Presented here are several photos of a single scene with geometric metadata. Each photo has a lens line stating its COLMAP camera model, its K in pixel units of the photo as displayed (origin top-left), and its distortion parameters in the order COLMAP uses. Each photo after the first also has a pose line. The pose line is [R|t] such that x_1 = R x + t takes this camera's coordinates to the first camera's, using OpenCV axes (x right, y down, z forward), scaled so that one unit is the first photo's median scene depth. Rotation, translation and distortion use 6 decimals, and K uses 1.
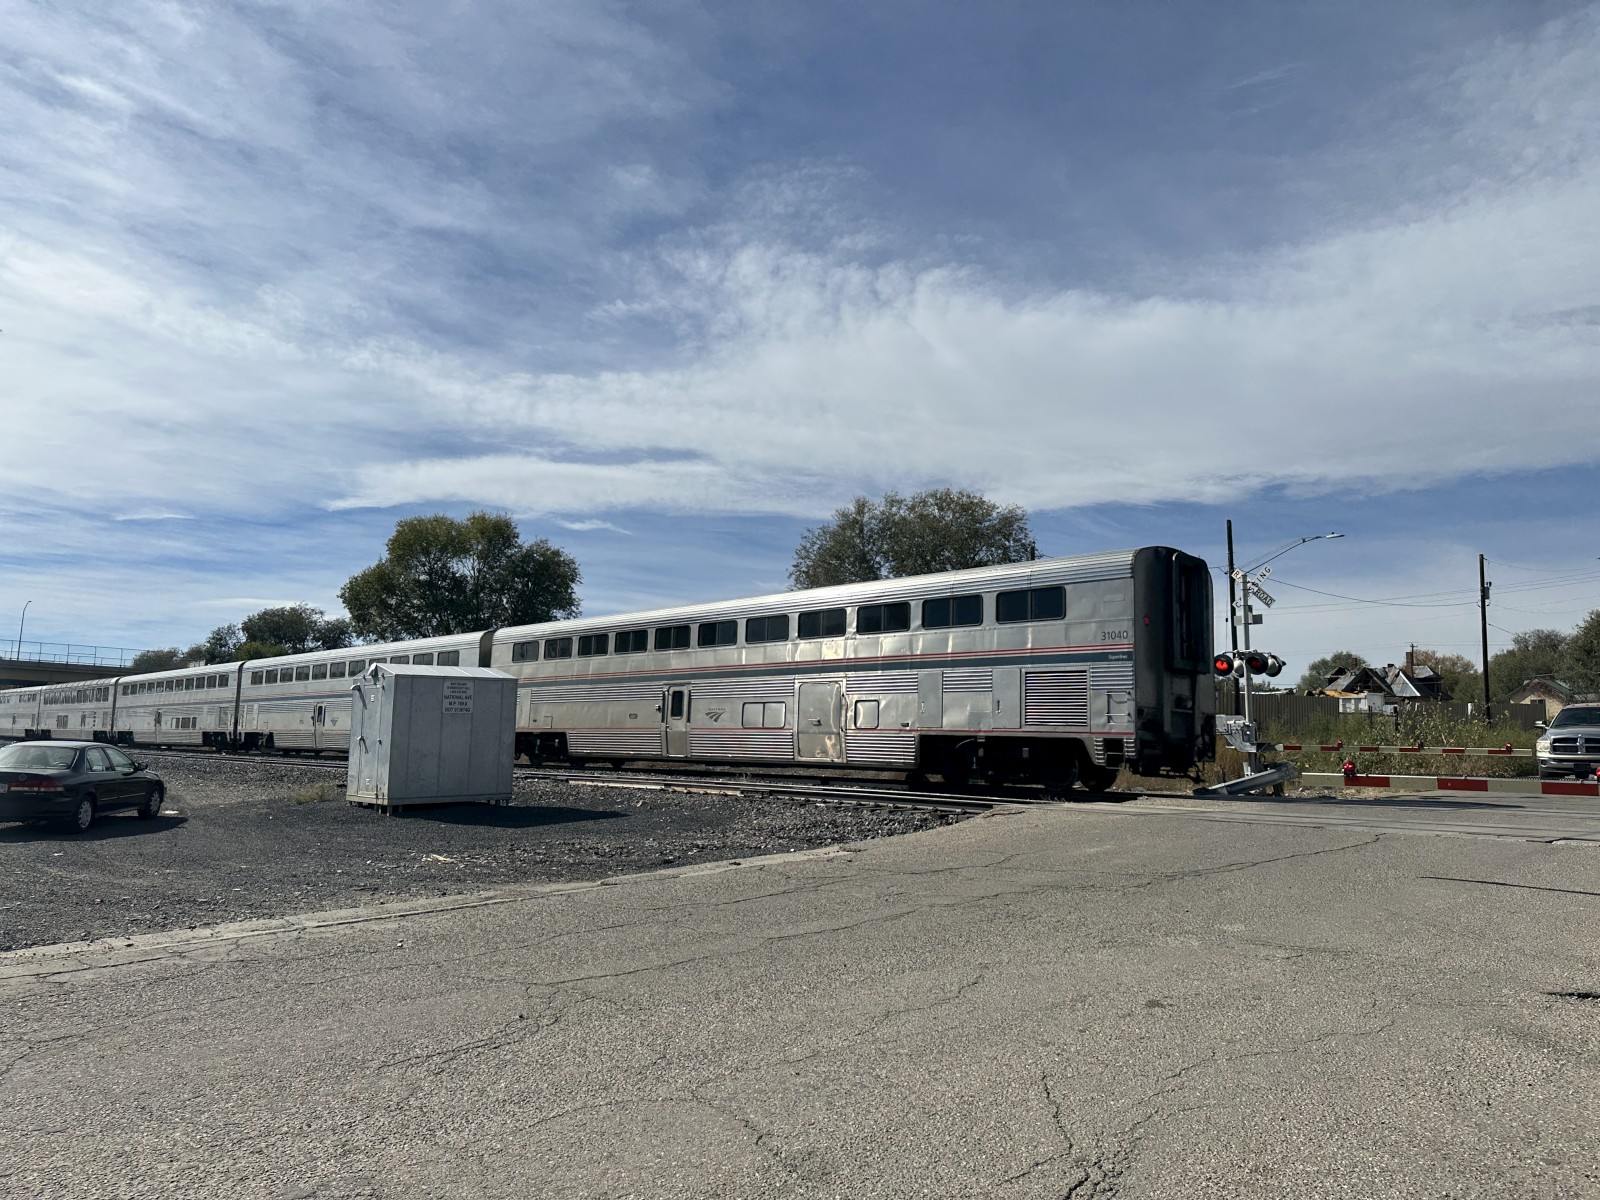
lens RADIAL K [[1117.1, 0, 798.5], [0, 1117.1, 621.3], [0, 0, 1]] dist [-0.008424, -0.008879]
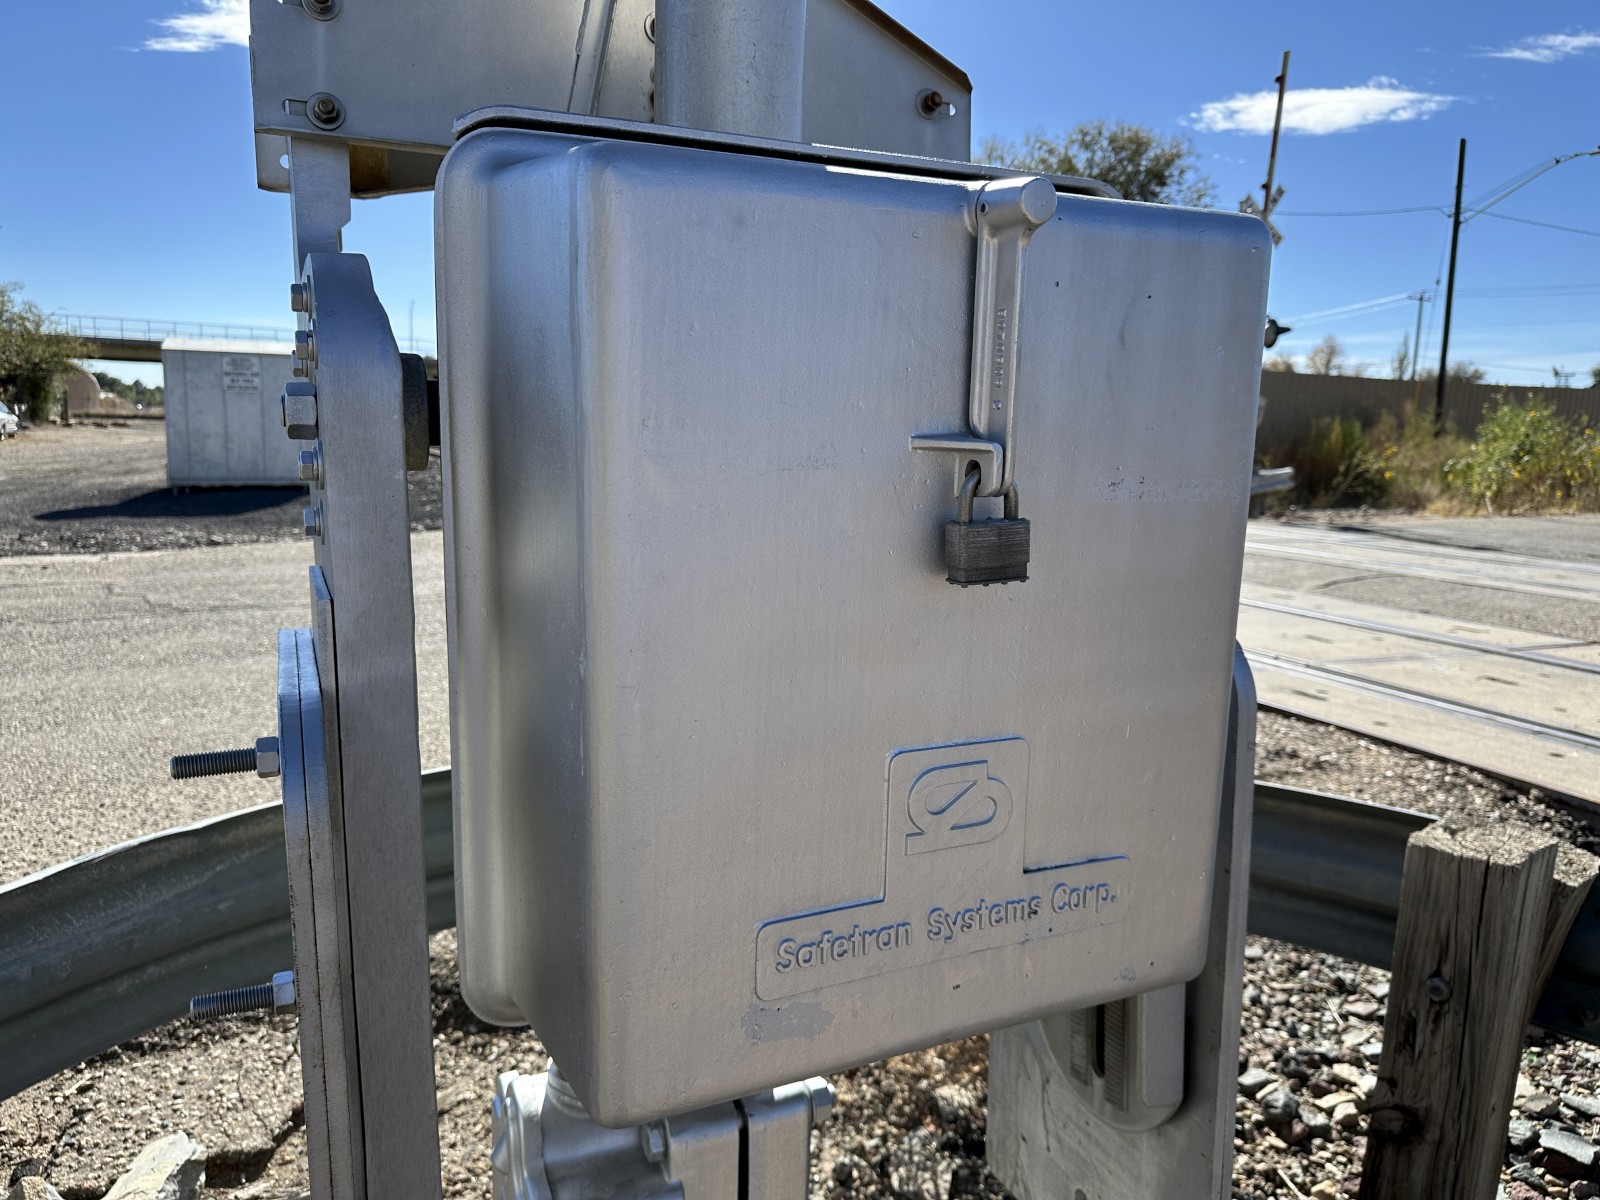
lens RADIAL K [[1117.1, 0, 798.5], [0, 1117.1, 621.3], [0, 0, 1]] dist [-0.008424, -0.008879]
pose [[0.942904, 0.073559, -0.324840, 0.460838], [0.015528, 0.964537, 0.263489, 0.029110], [0.332703, -0.253489, 0.908324, 0.253032]]
